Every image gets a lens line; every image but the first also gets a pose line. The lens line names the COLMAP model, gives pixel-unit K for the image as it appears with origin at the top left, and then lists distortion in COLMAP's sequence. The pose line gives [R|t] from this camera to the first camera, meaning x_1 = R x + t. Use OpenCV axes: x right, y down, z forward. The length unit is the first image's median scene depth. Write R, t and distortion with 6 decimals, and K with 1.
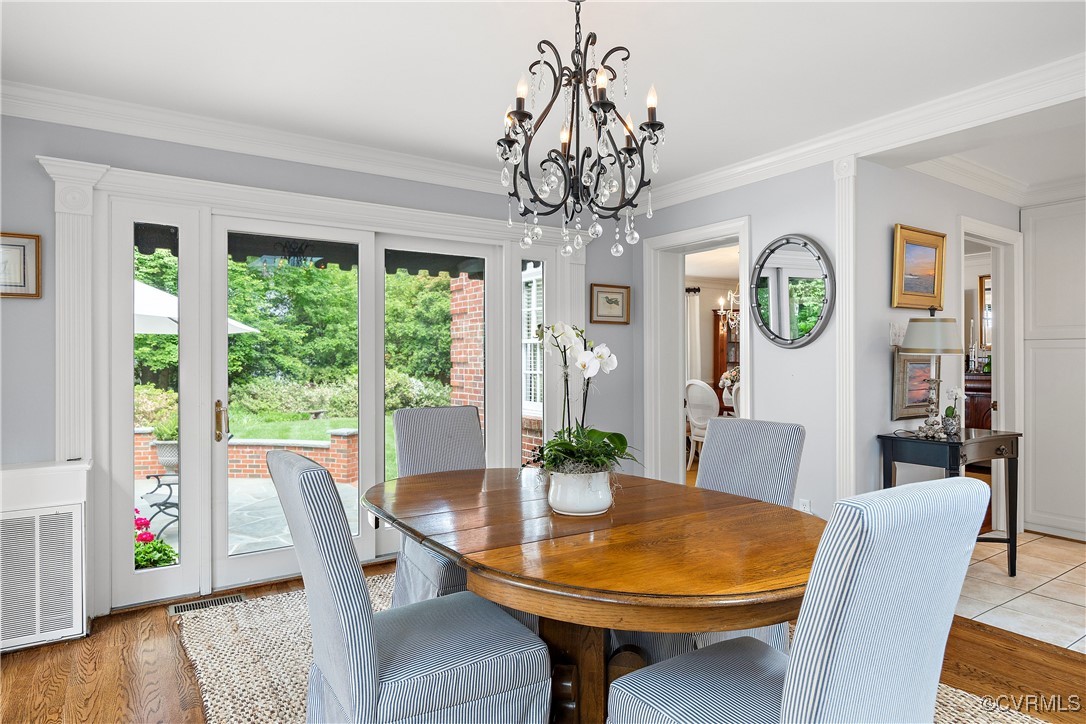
lens RADIAL K [[624.4, 0, 543.0], [0, 624.4, 362.0], [0, 0, 1]] dist [-0.017455, 0.000187]
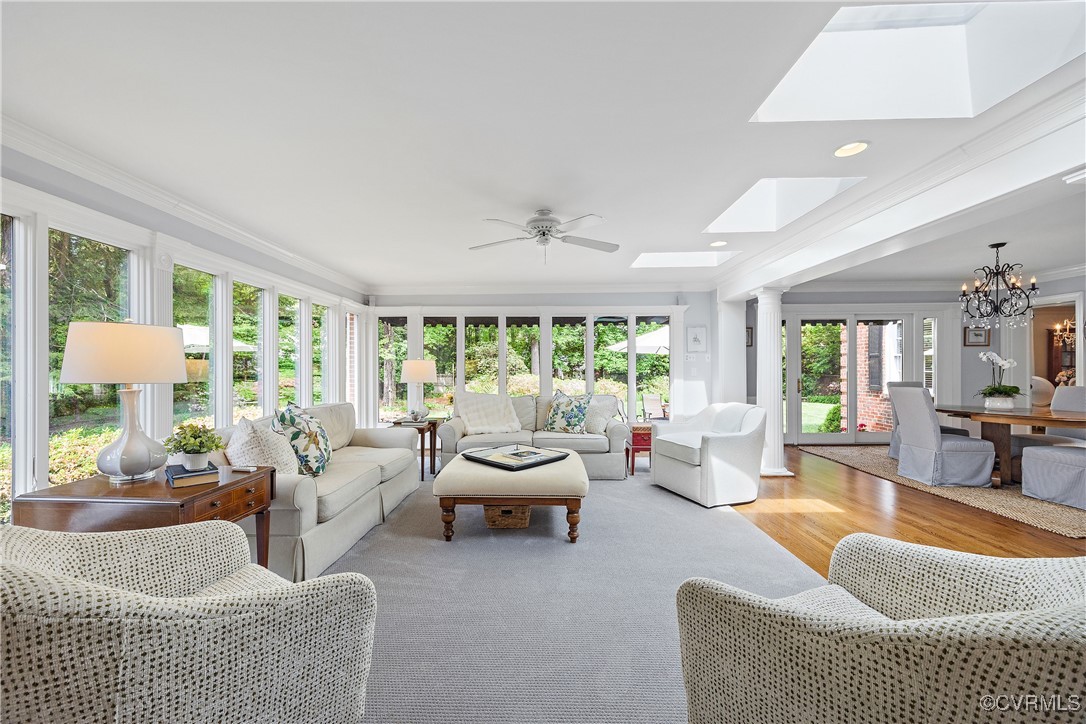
lens RADIAL K [[426.0, 0, 541.5], [0, 426.0, 371.2], [0, 0, 1]] dist [0.002418, 0.000249]
pose [[0.830718, 0.002761, -0.556686, -0.217997], [0.001372, 0.999975, 0.007007, 0.006327], [0.556691, -0.006584, 0.830693, -0.694496]]
